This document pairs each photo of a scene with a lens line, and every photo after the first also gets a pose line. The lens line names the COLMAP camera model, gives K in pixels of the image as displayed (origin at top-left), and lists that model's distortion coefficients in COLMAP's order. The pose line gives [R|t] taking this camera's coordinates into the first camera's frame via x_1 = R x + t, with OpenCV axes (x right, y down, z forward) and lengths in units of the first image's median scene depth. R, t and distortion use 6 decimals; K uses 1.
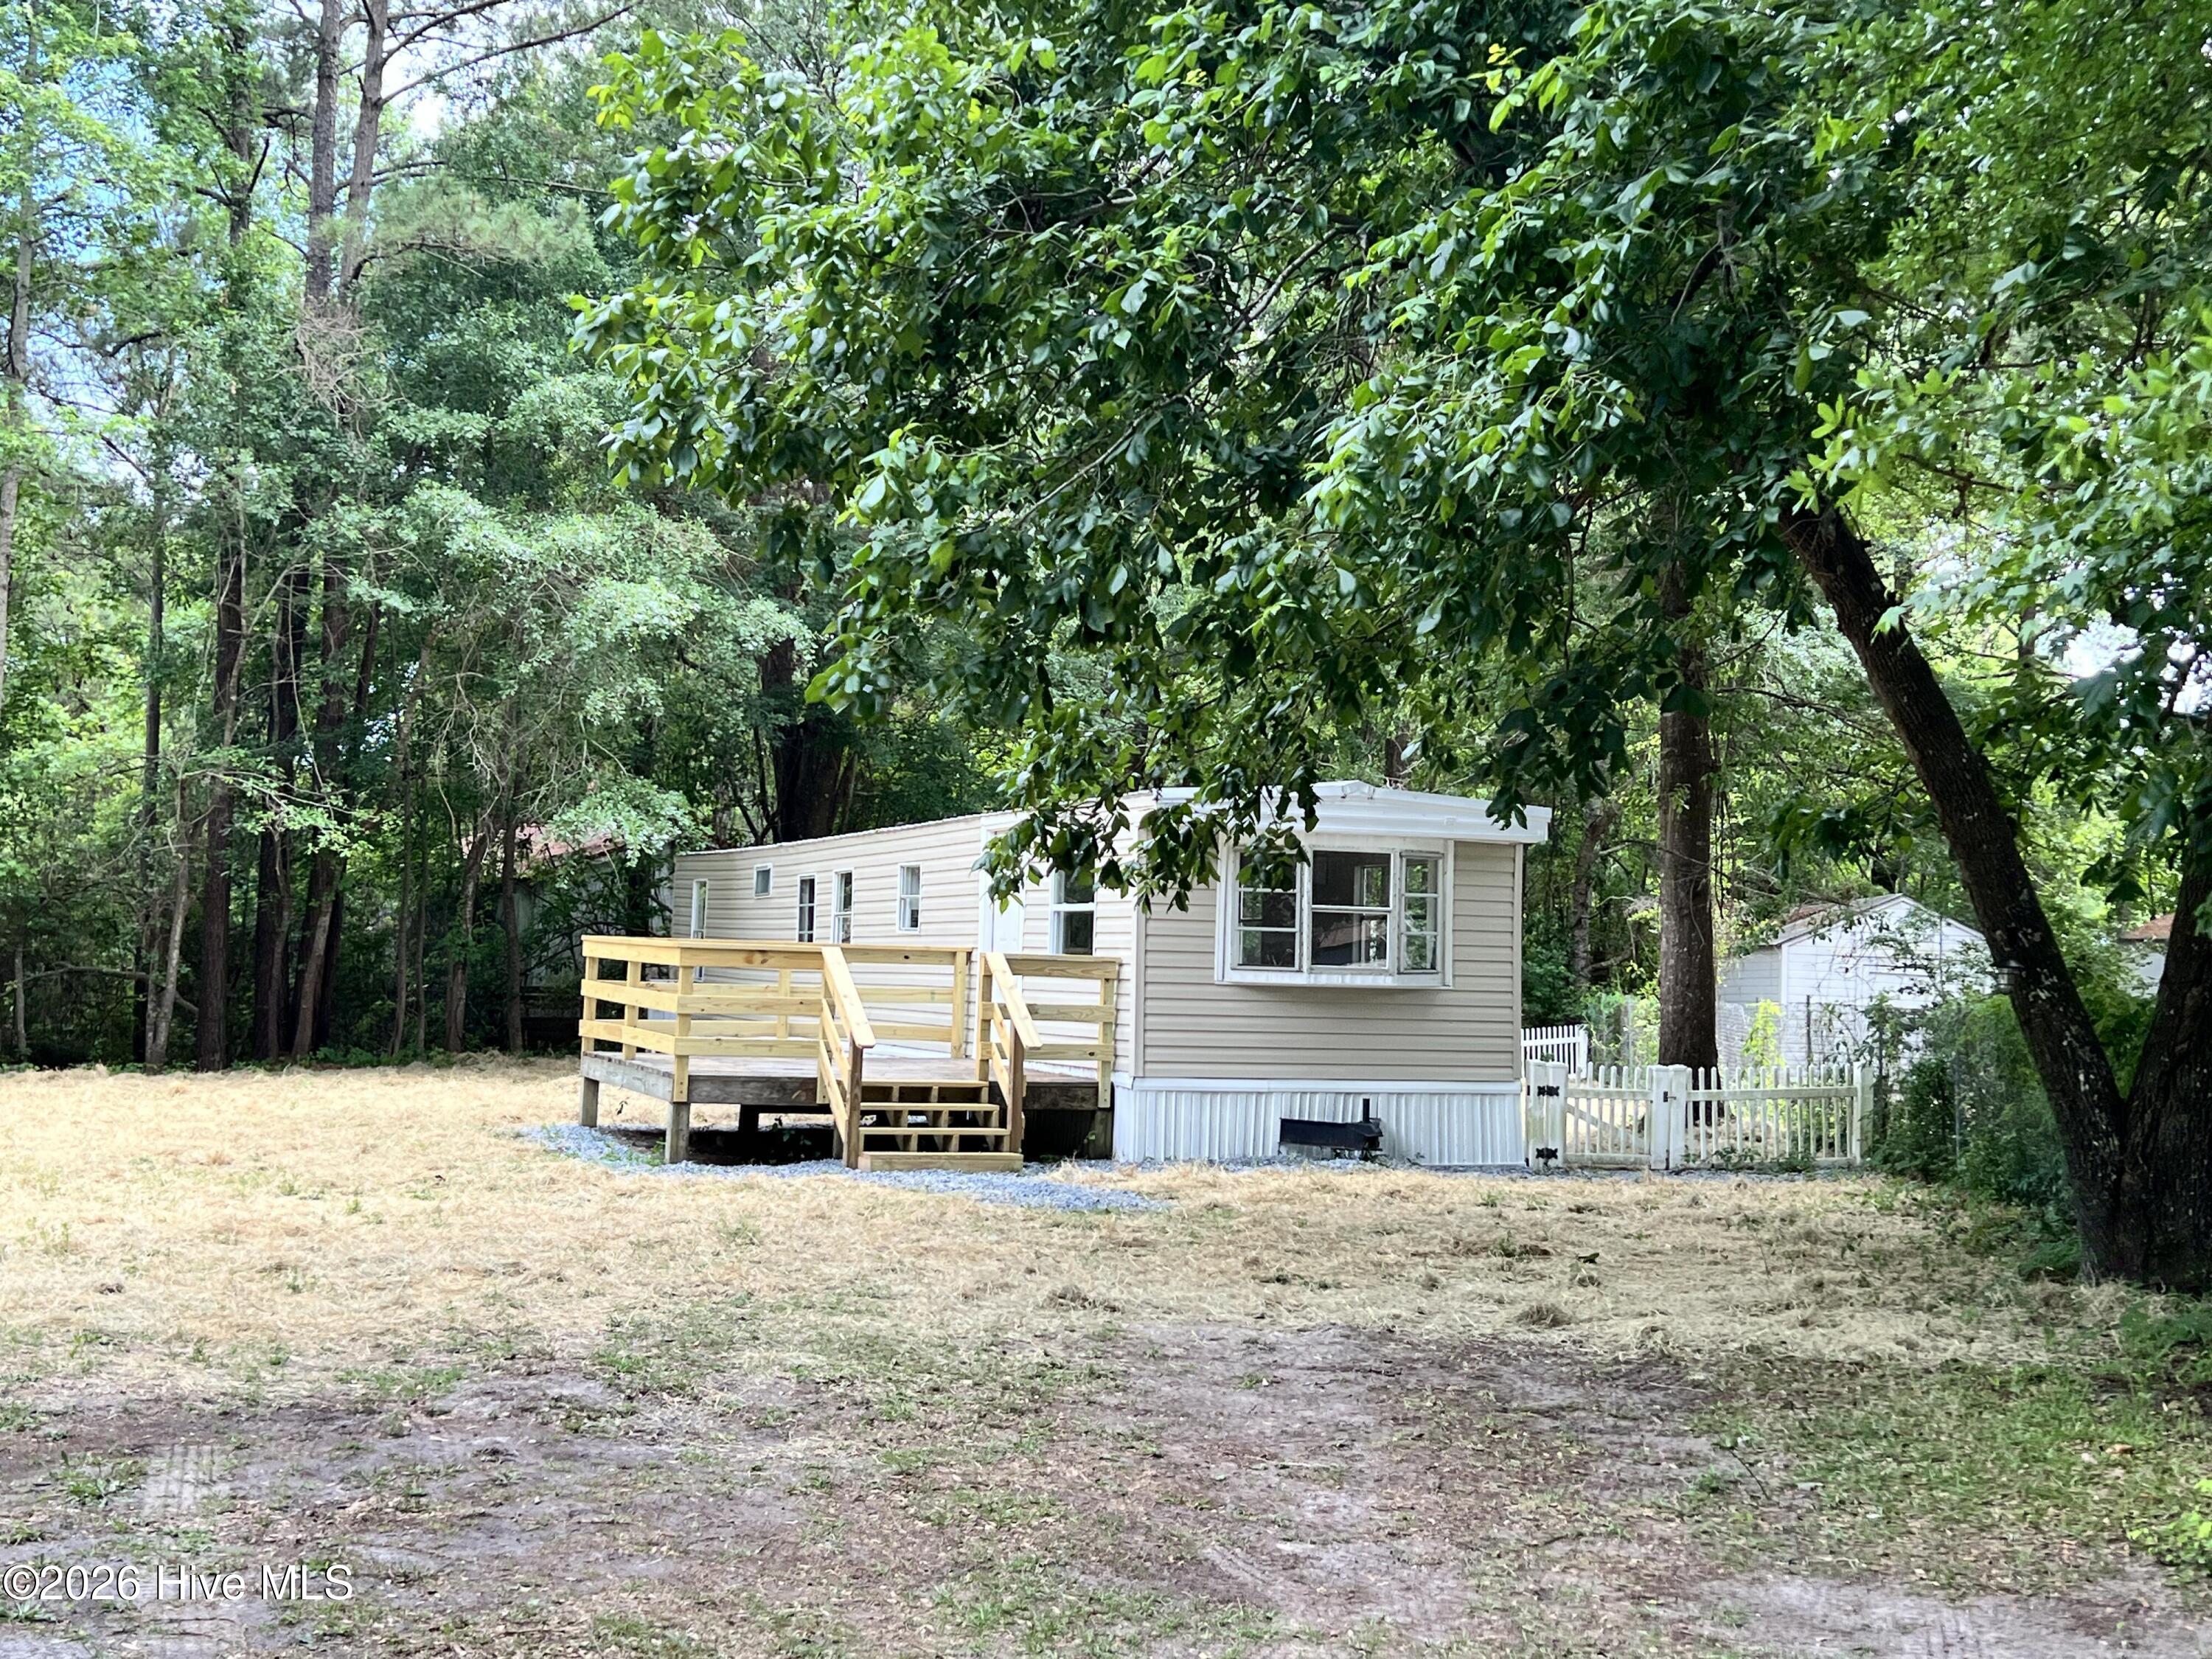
lens RADIAL K [[2578.7, 0, 1105.0], [0, 2578.7, 820.6], [0, 0, 1]] dist [0.283244, 0.000000]
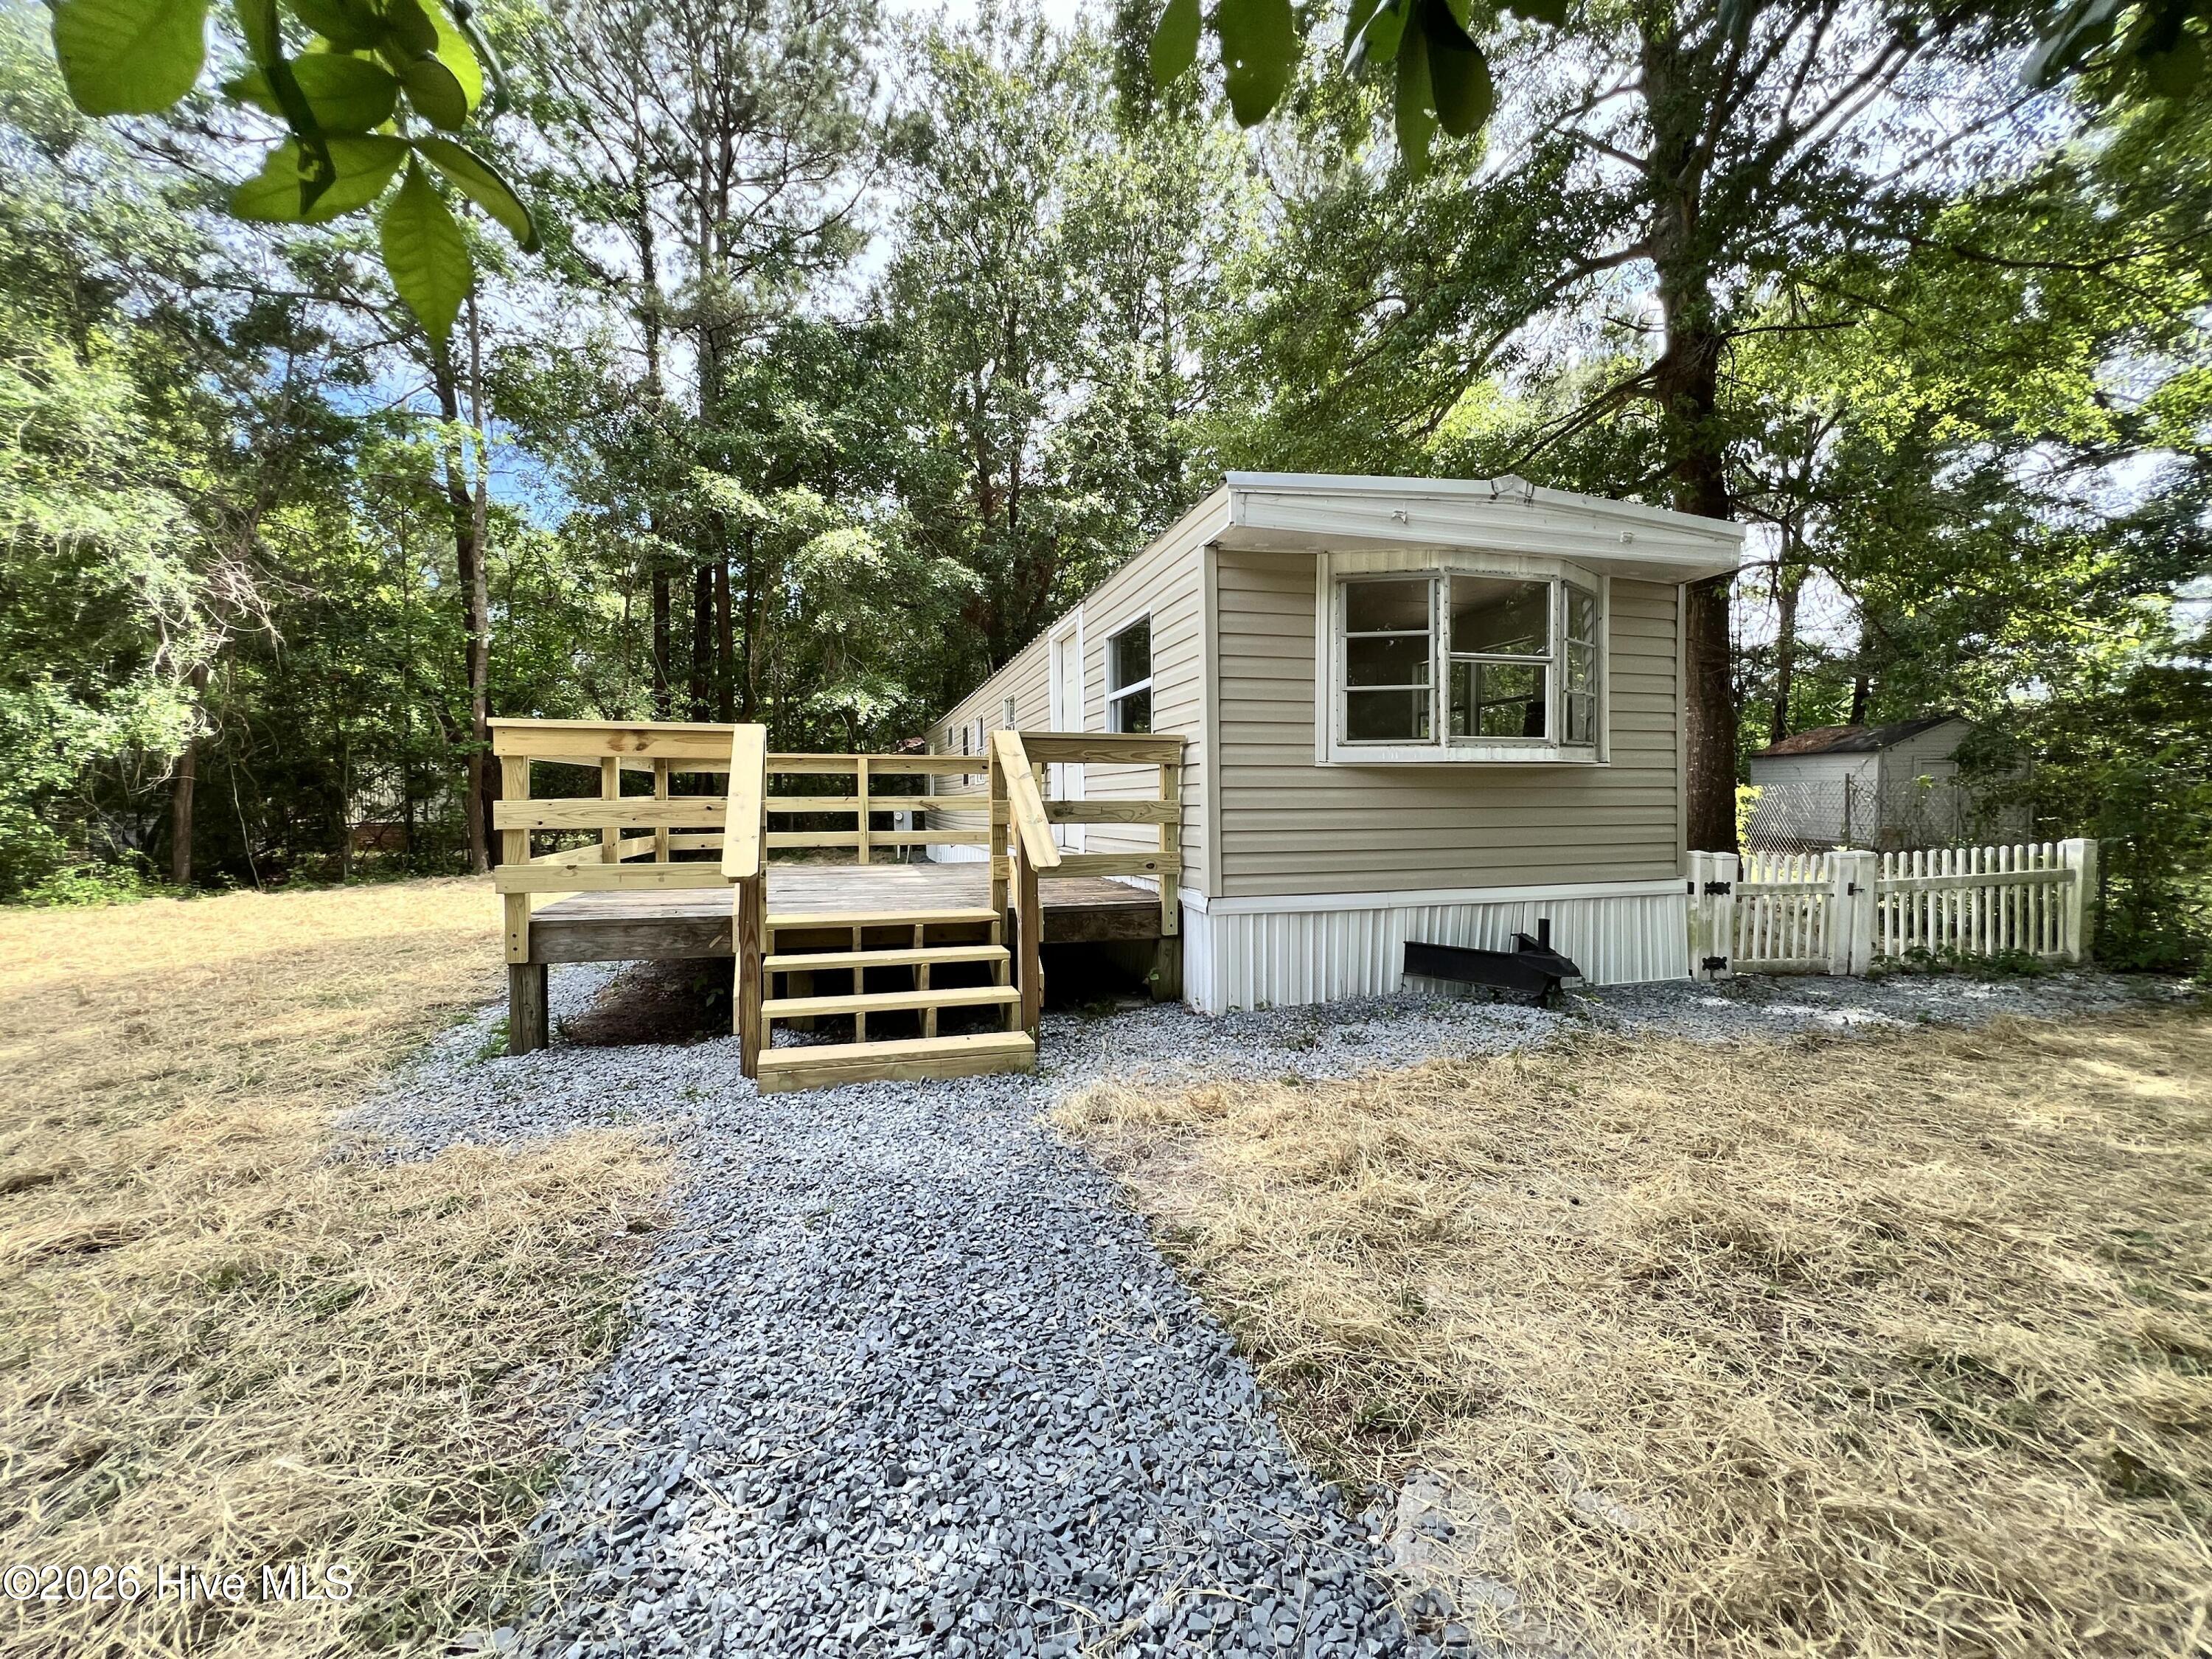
lens RADIAL K [[884.3, 0, 1096.5], [0, 884.3, 826.4], [0, 0, 1]] dist [0.000800, -0.000283]
pose [[0.994402, -0.029681, -0.101406, 0.005391], [0.037606, 0.996309, 0.077157, 0.058046], [0.098742, -0.080539, 0.991849, 0.739703]]
